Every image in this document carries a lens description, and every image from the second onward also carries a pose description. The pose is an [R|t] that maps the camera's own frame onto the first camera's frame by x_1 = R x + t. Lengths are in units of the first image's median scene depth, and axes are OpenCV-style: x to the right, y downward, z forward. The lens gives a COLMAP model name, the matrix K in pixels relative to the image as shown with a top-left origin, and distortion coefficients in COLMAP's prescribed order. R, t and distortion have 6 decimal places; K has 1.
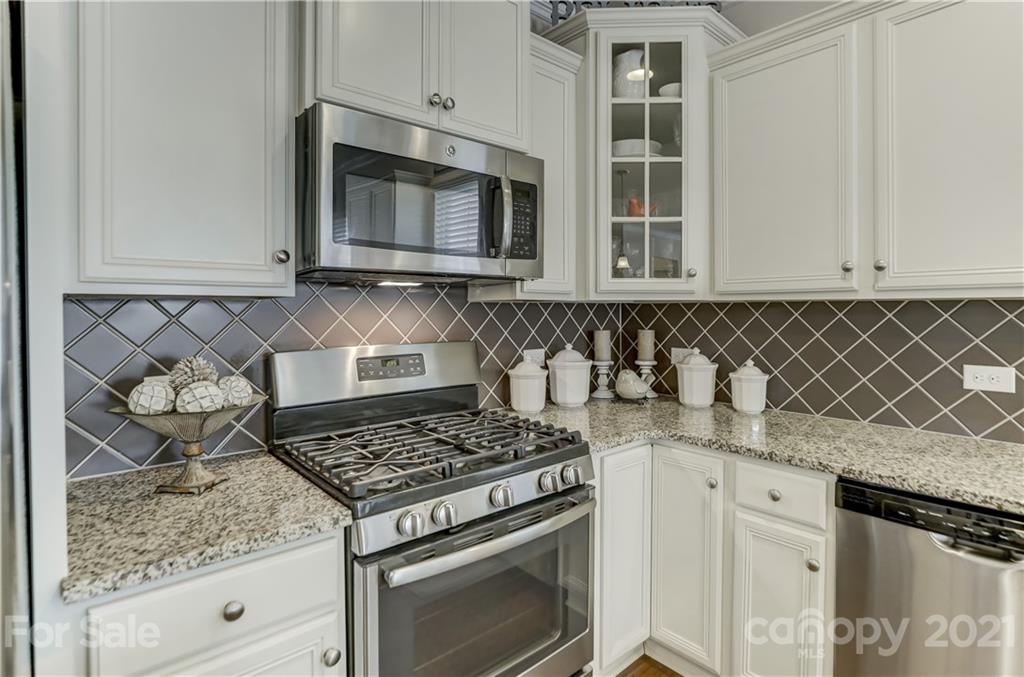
lens RADIAL K [[534.3, 0, 503.4], [0, 534.3, 307.3], [0, 0, 1]] dist [-0.025573, 0.001866]
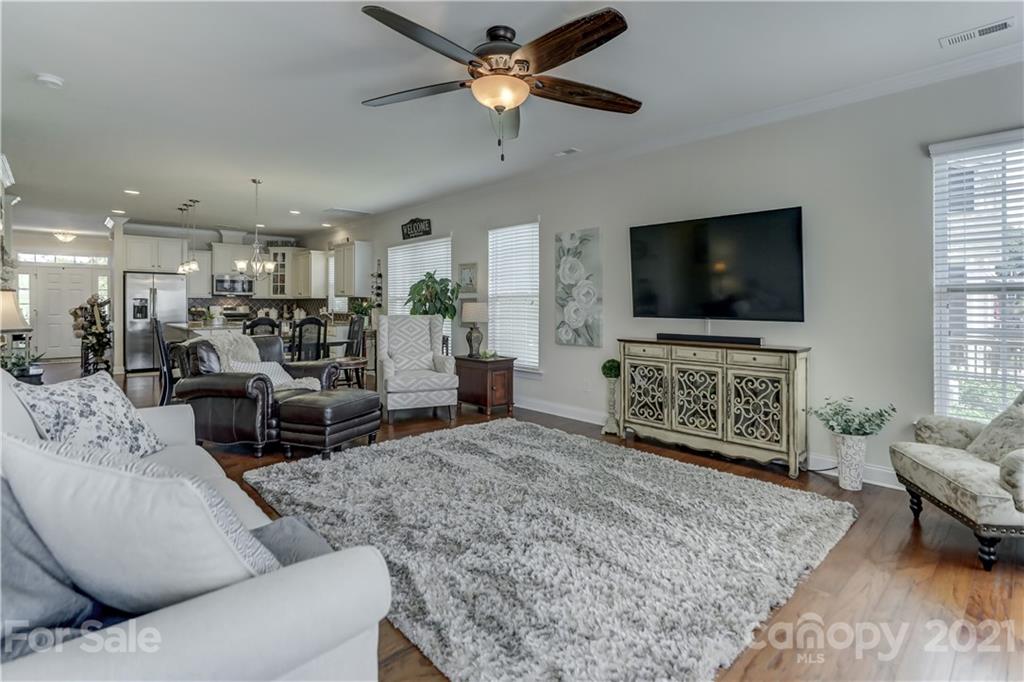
lens RADIAL K [[493.8, 0, 528.1], [0, 493.8, 298.9], [0, 0, 1]] dist [-0.017292, 0.000497]
pose [[0.997502, -0.000841, 0.070628, 2.734546], [0.001267, 0.999981, -0.005986, 0.028286], [-0.070621, 0.006061, 0.997485, -4.757484]]
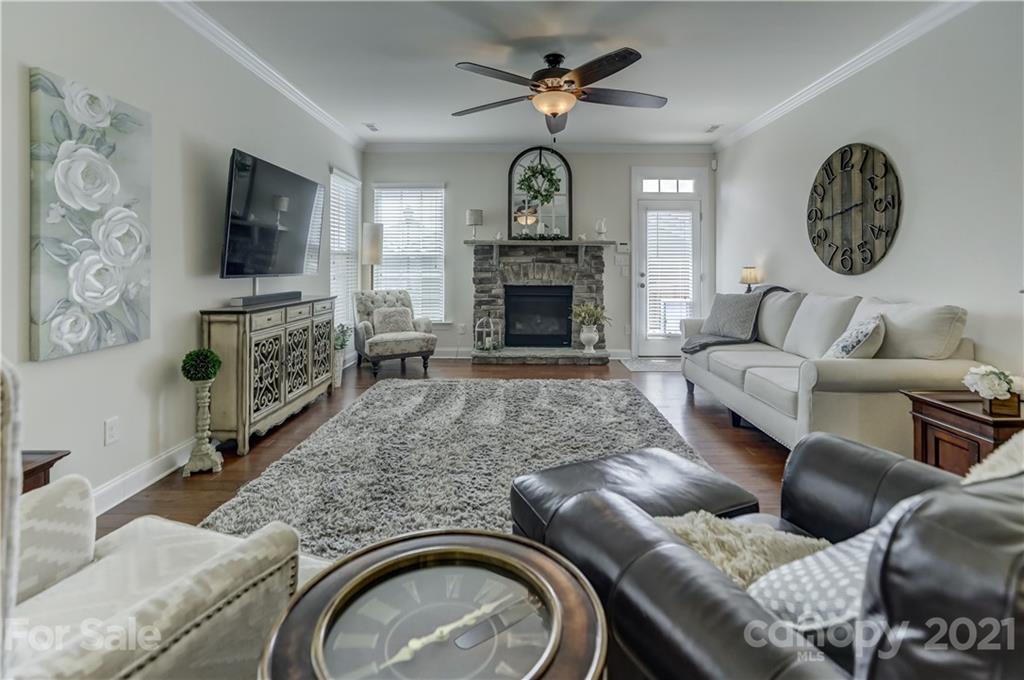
lens RADIAL K [[496.9, 0, 527.6], [0, 496.9, 258.0], [0, 0, 1]] dist [-0.003219, 0.002951]
pose [[-0.775181, 0.012189, 0.631621, 1.563986], [0.002961, 0.999873, -0.015661, 0.065964], [-0.631732, -0.010270, -0.775119, -1.670074]]
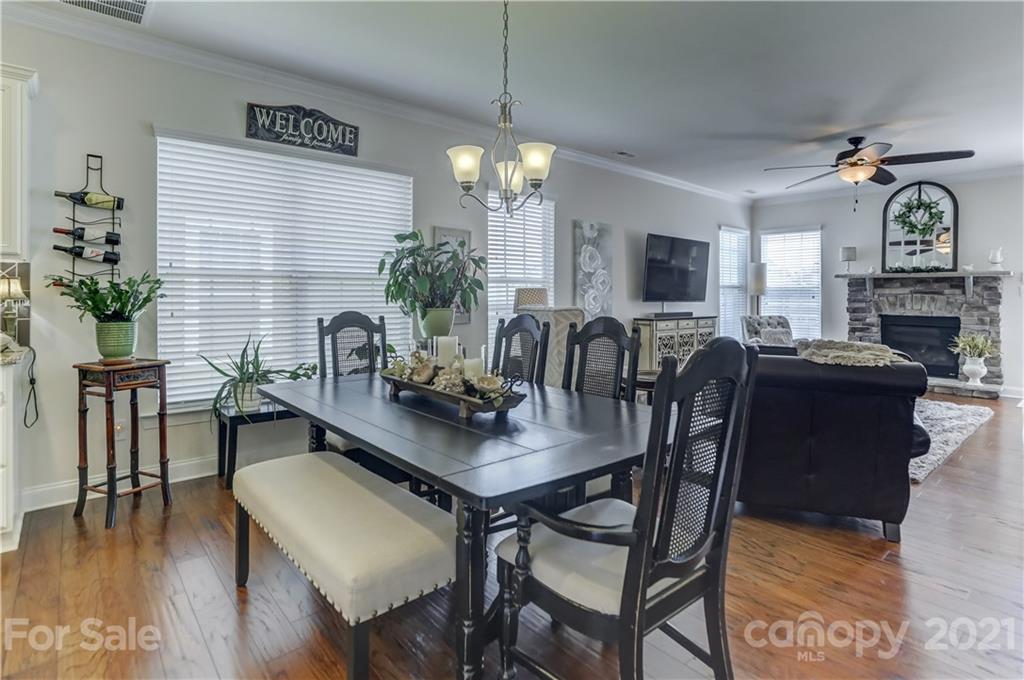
lens RADIAL K [[530.9, 0, 518.9], [0, 530.9, 292.8], [0, 0, 1]] dist [-0.018853, 0.007910]
pose [[-0.032413, 0.007460, 0.999447, 0.006050], [-0.003641, 0.999965, -0.007582, 0.075364], [-0.999468, -0.003885, -0.032385, -1.400962]]
